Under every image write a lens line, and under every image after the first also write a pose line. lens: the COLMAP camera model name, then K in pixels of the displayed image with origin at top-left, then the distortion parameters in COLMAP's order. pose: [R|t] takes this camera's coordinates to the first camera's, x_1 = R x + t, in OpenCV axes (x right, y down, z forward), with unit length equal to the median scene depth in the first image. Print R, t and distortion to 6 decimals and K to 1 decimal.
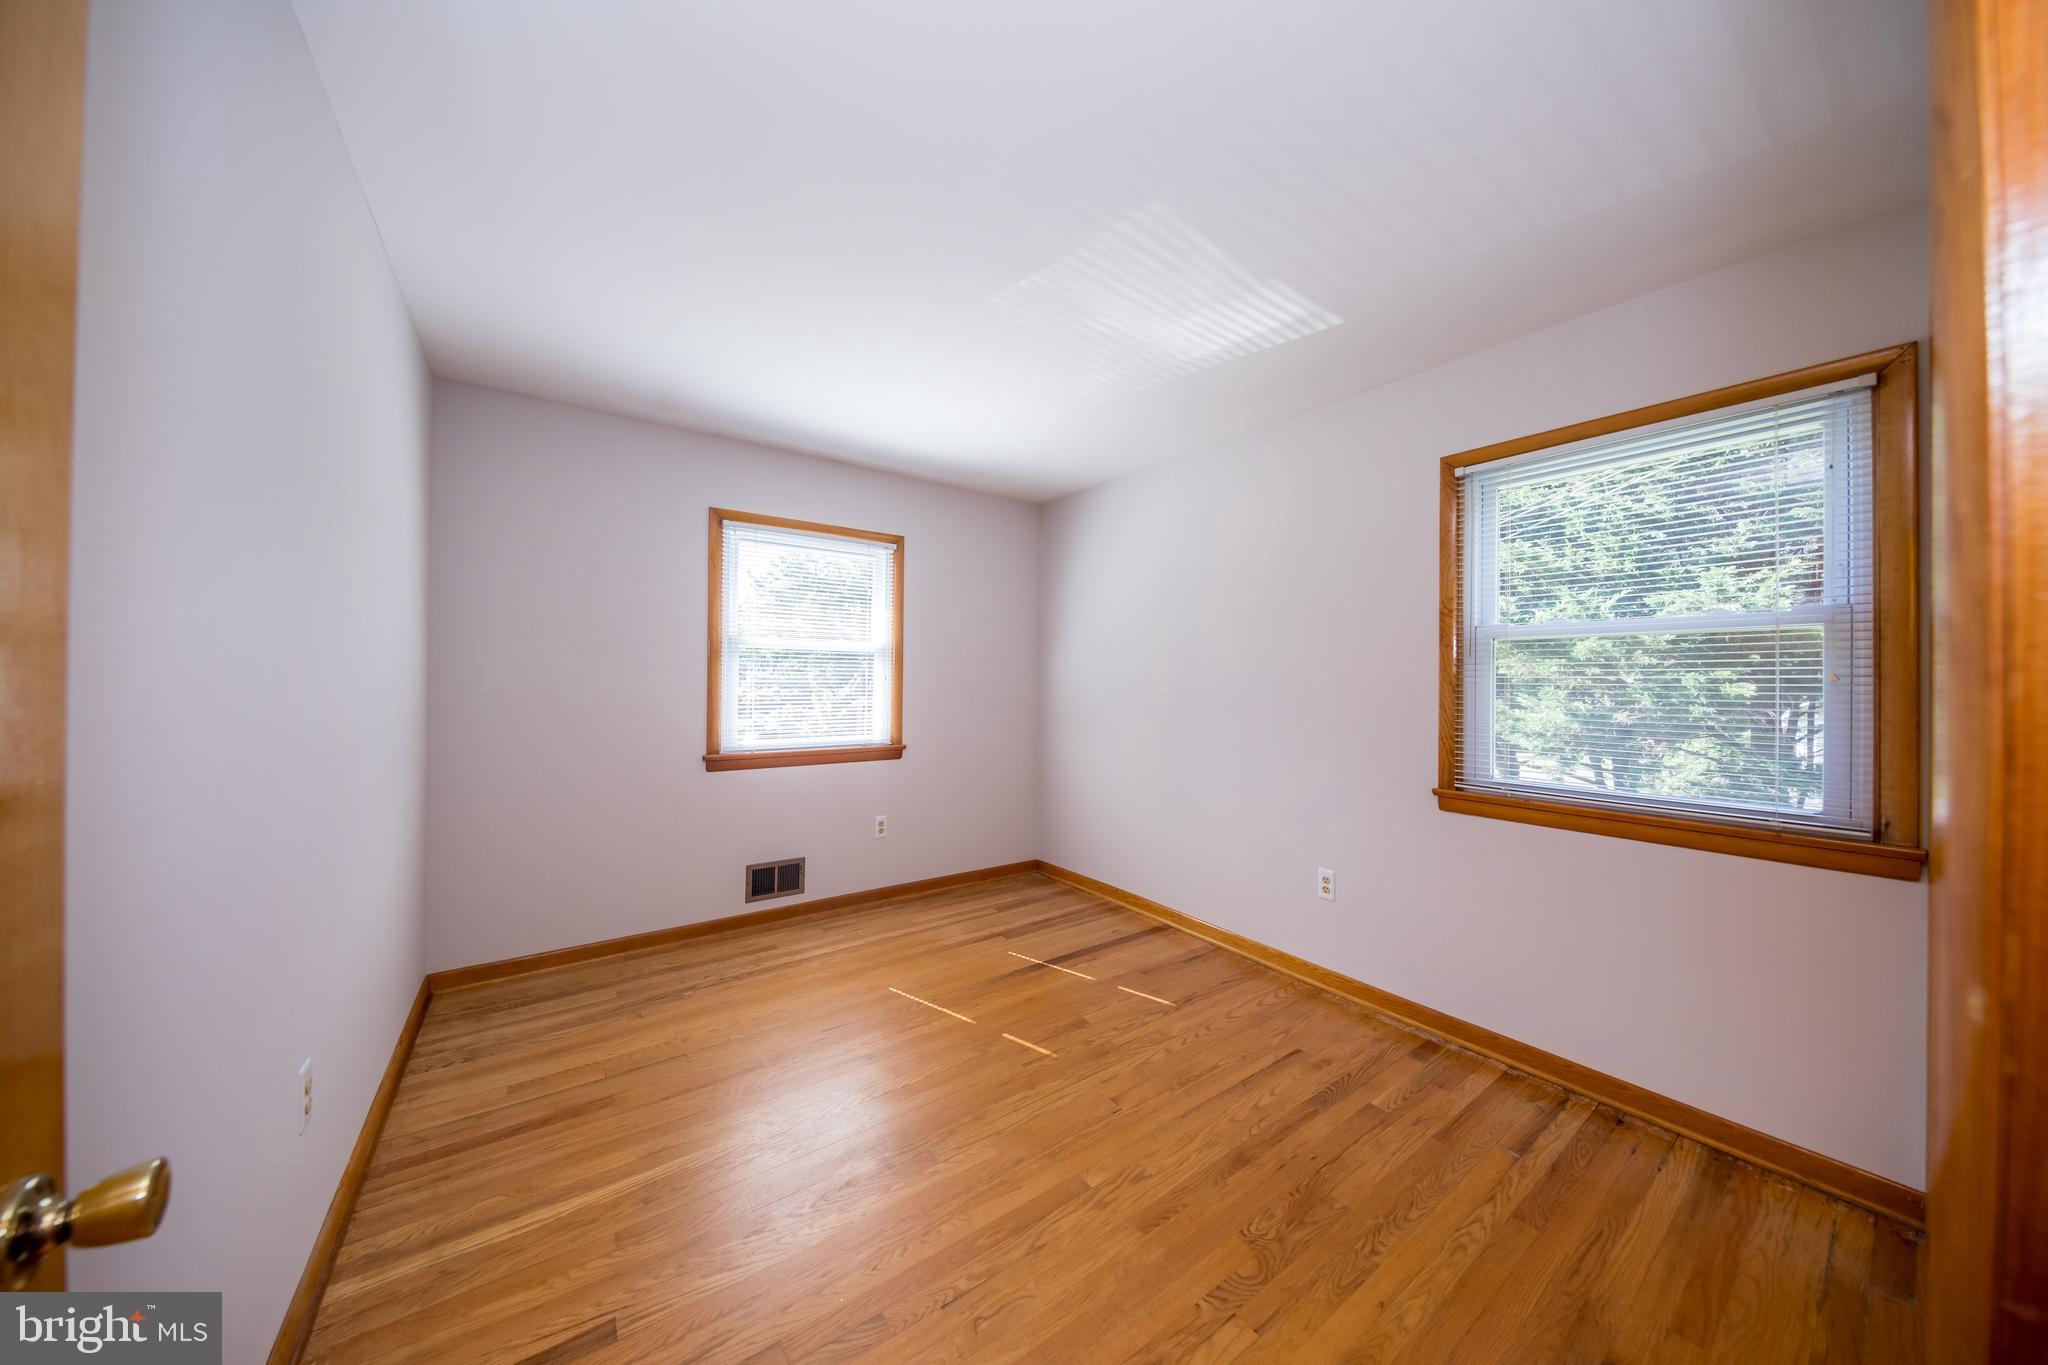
lens RADIAL K [[652.5, 0, 1007.1], [0, 652.5, 678.2], [0, 0, 1]] dist [-0.000190, -0.001039]
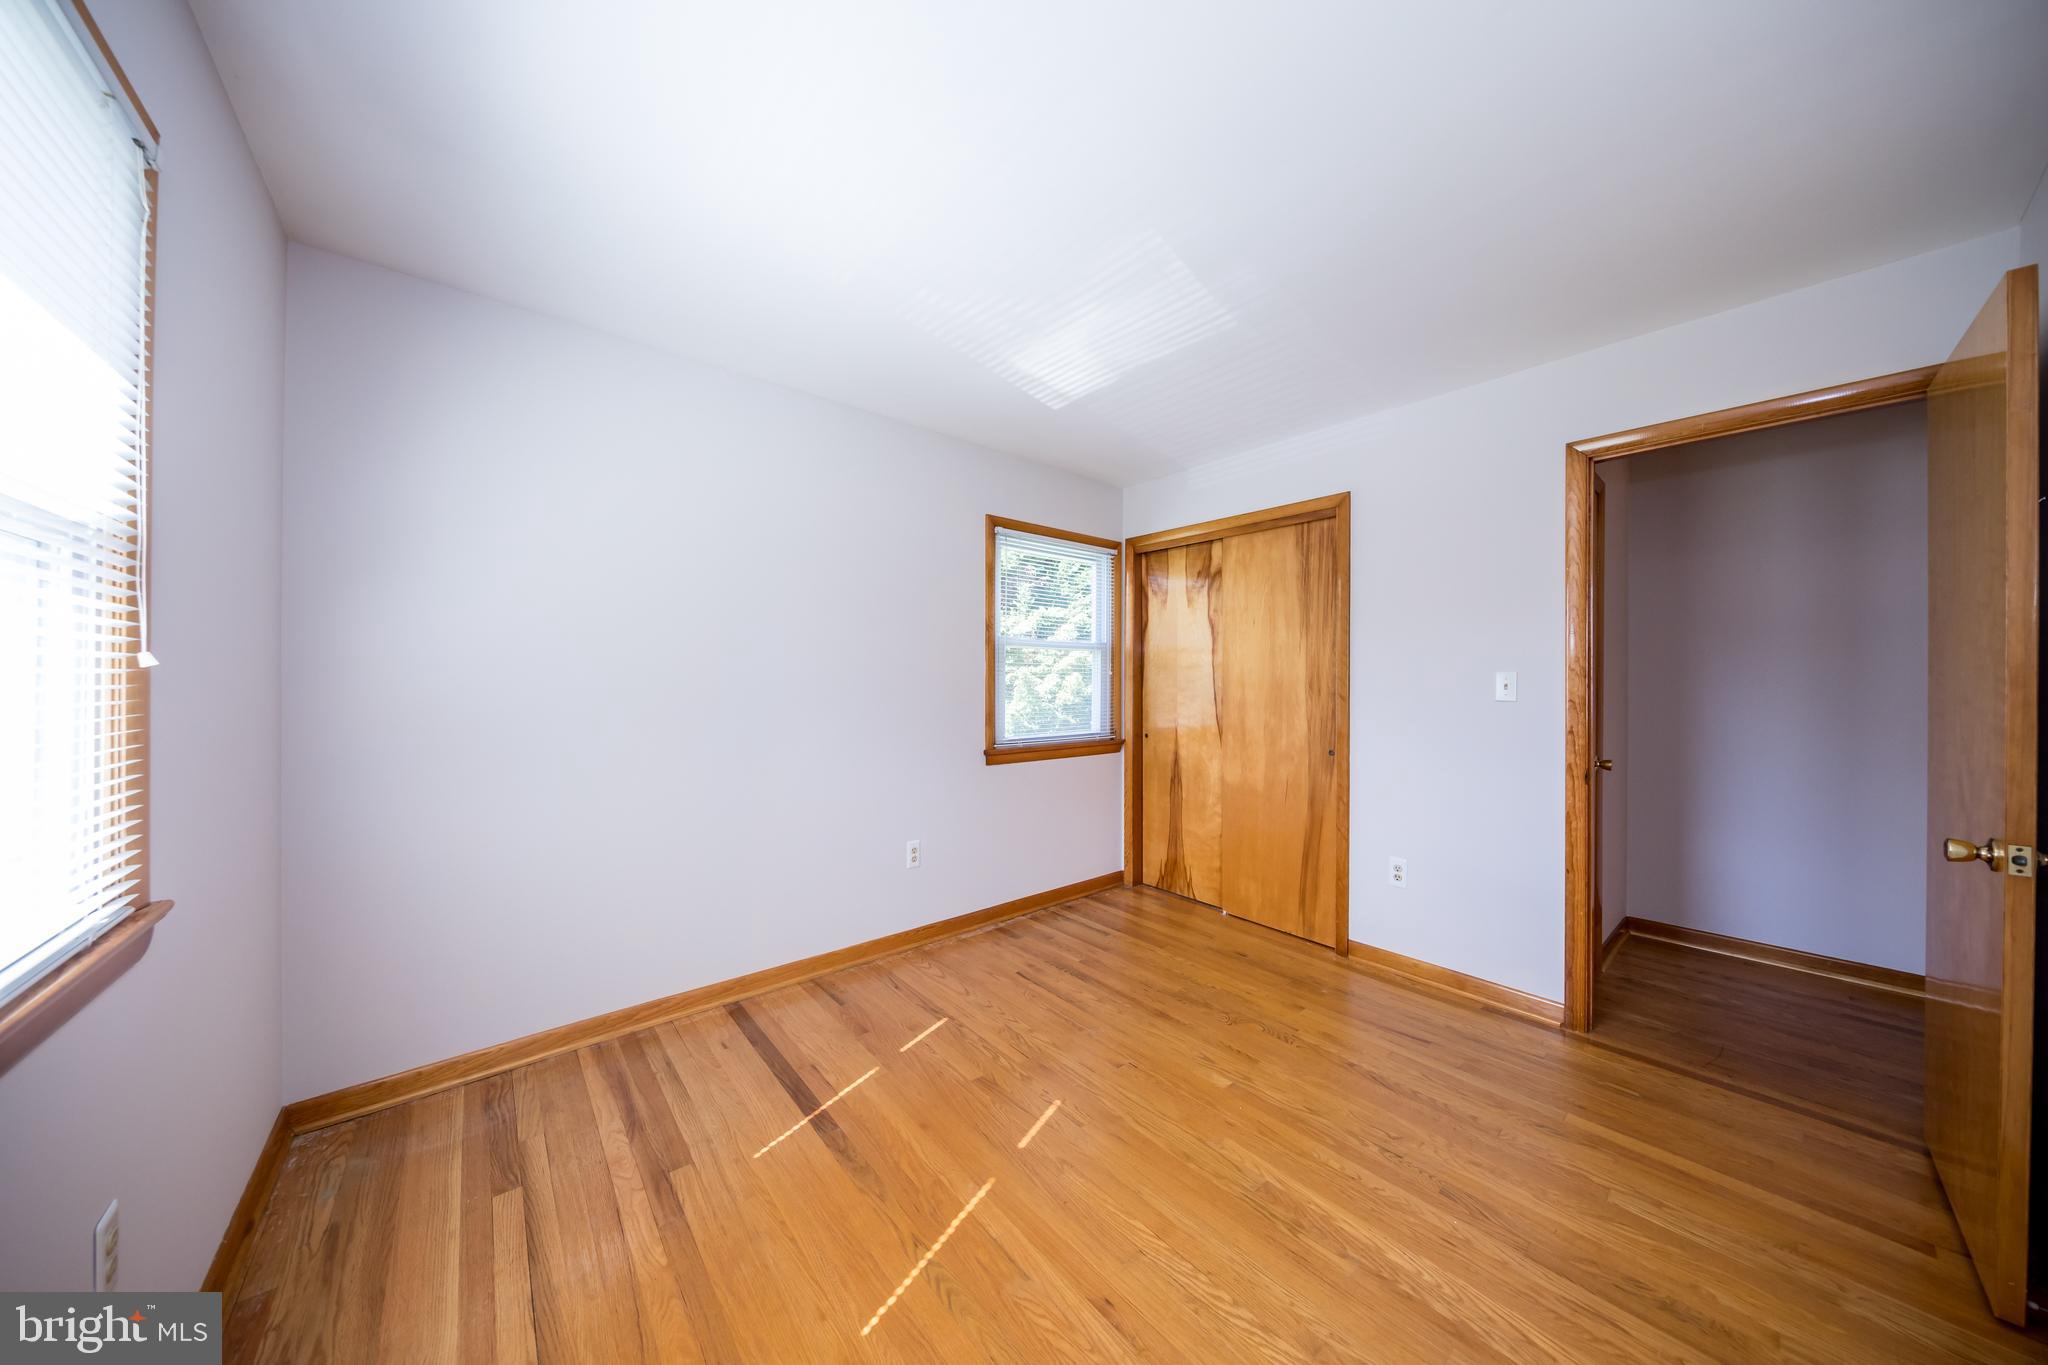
lens RADIAL K [[652.5, 0, 1020.4], [0, 652.5, 678.5], [0, 0, 1]] dist [-0.000190, -0.001039]
pose [[-0.099112, -0.011087, 0.995014, -0.742894], [-0.008637, 0.999910, 0.010282, -0.000770], [-0.995039, -0.007575, -0.099199, 1.070970]]
